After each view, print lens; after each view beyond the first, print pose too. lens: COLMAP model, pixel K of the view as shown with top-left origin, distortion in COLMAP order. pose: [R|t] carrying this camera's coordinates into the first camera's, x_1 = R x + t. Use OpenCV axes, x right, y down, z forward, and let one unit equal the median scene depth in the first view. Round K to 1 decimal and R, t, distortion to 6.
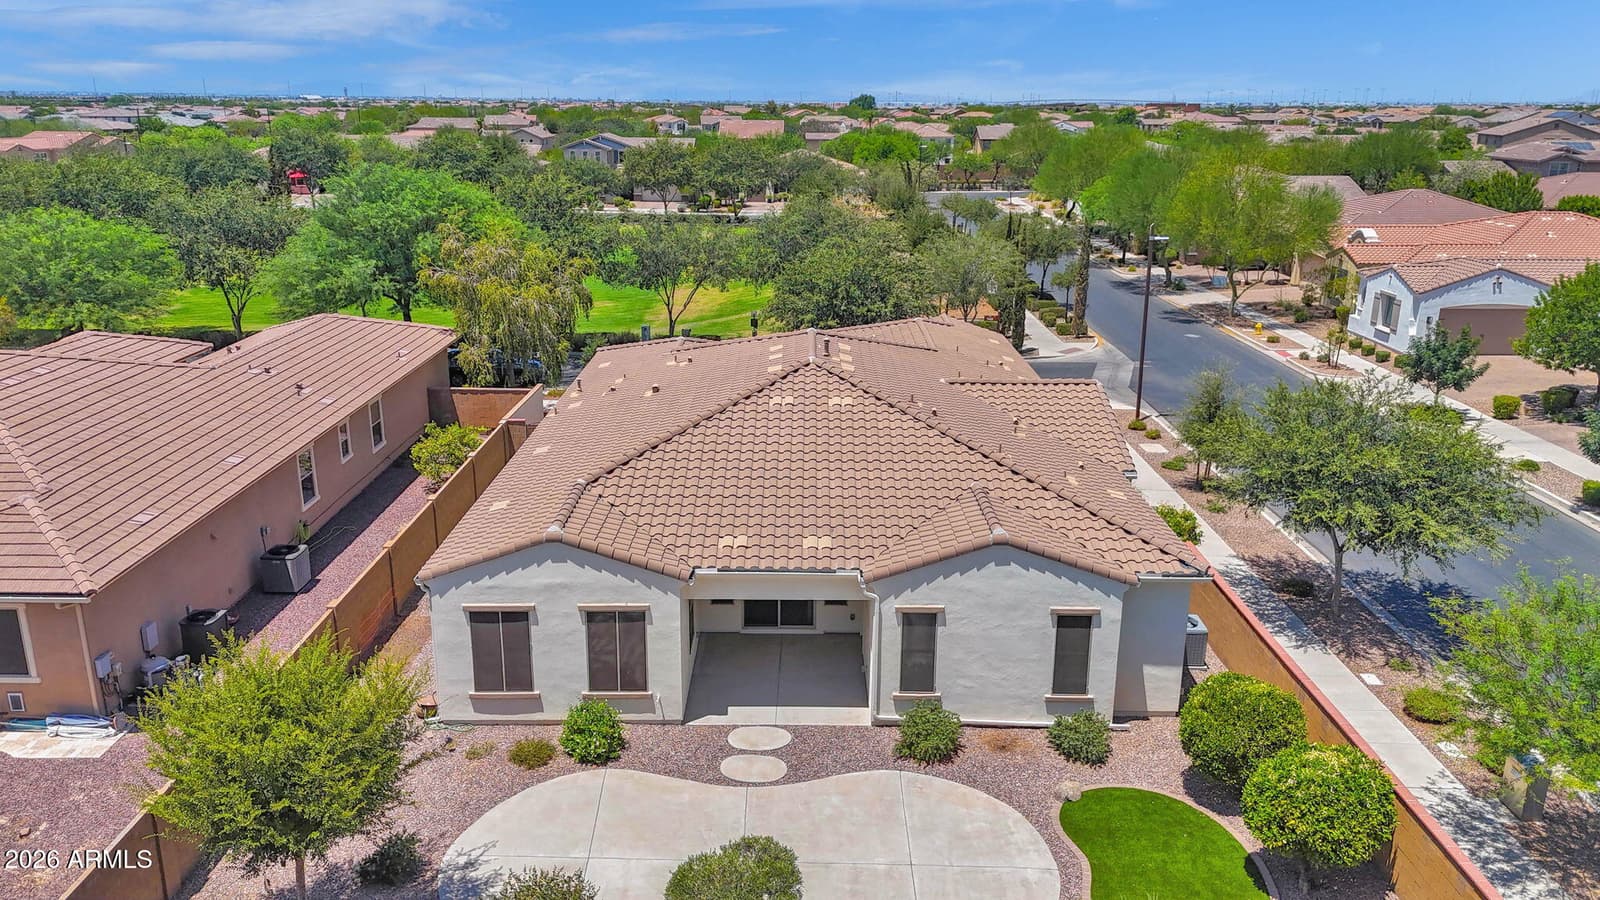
lens RADIAL K [[1179.0, 0, 790.8], [0, 1179.0, 449.6], [0, 0, 1]] dist [0.044862, -0.033367]
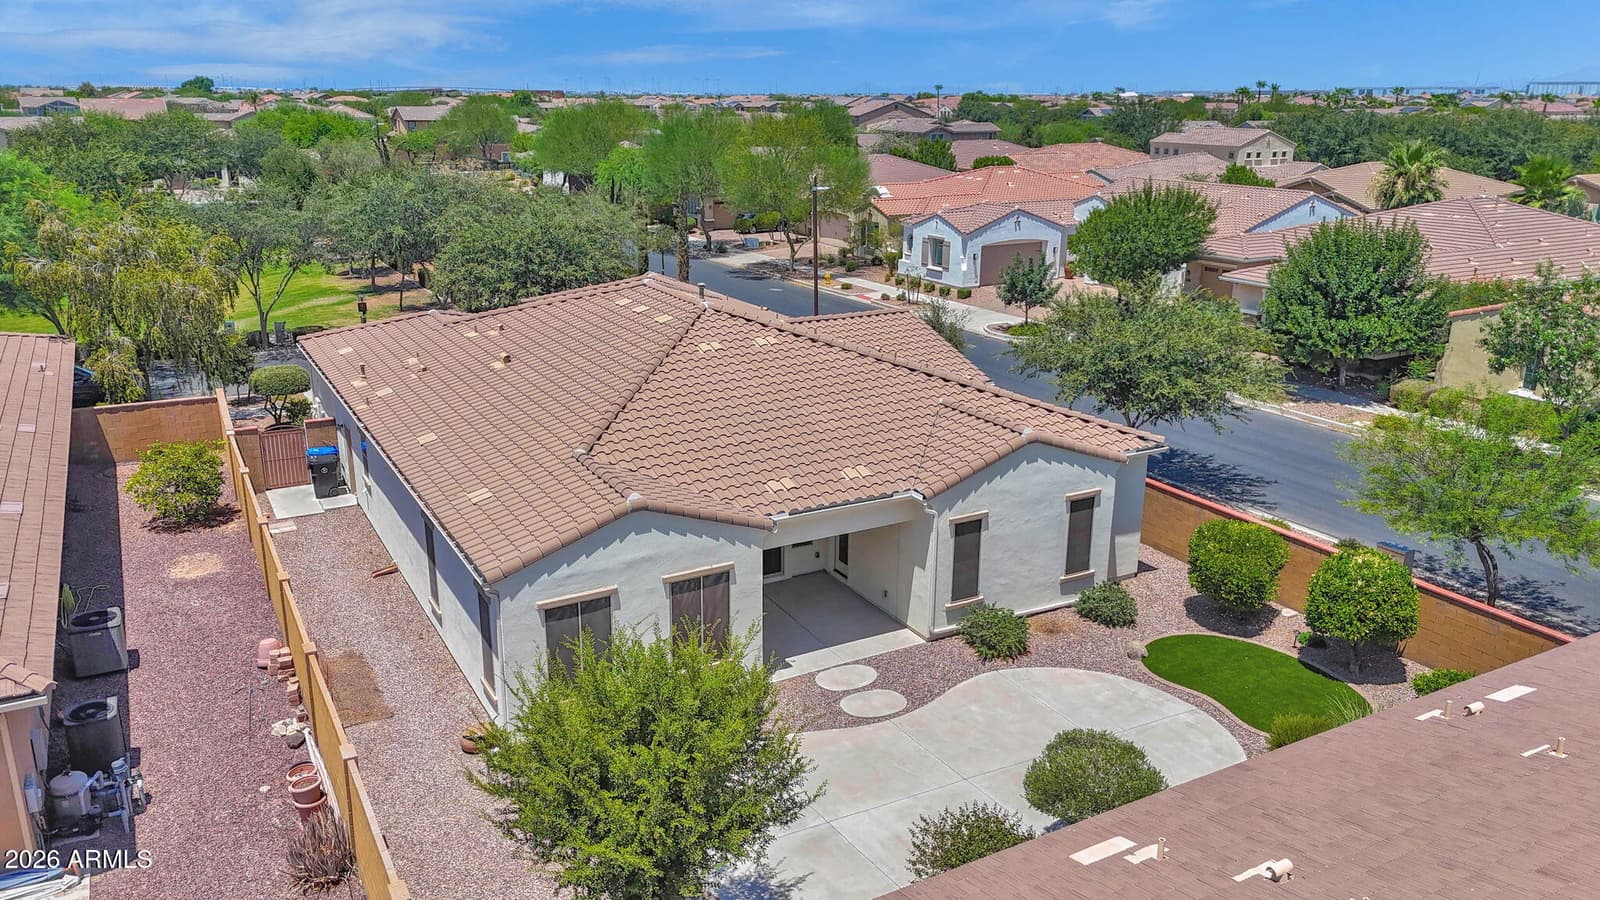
lens RADIAL K [[1179.0, 0, 799.5], [0, 1179.0, 444.6], [0, 0, 1]] dist [0.044862, -0.033367]
pose [[0.868419, -0.140475, 0.475517, -0.494406], [0.137865, 0.989620, 0.040570, 0.009363], [-0.476280, 0.030325, 0.878771, 0.156748]]
